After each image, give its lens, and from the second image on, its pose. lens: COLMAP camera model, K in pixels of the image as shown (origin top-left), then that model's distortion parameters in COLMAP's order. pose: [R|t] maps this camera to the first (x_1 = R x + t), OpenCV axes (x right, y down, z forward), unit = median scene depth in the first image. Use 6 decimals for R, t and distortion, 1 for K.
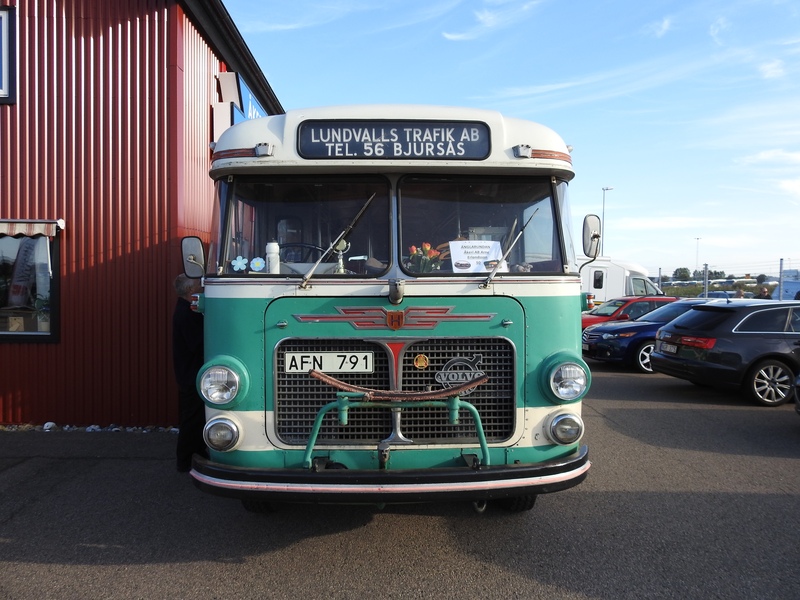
lens RADIAL K [[562.2, 0, 401.9], [0, 562.2, 296.5], [0, 0, 1]] dist [-0.019643, 0.005131]
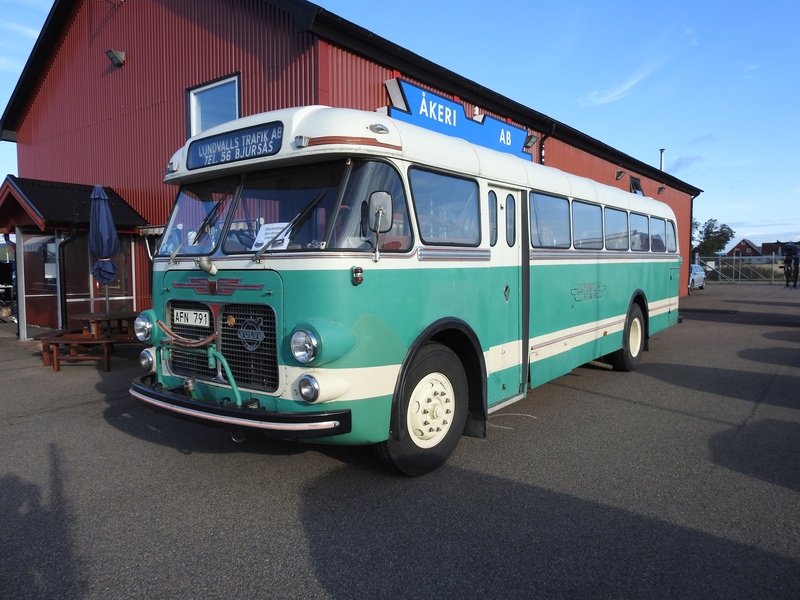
lens RADIAL K [[562.2, 0, 437.9], [0, 562.2, 303.2], [0, 0, 1]] dist [-0.019643, 0.005131]
pose [[0.797305, 0.036341, -0.602482, 1.124654], [-0.010769, 0.998883, 0.046000, 0.011247], [0.603481, -0.030188, 0.796806, 0.256710]]
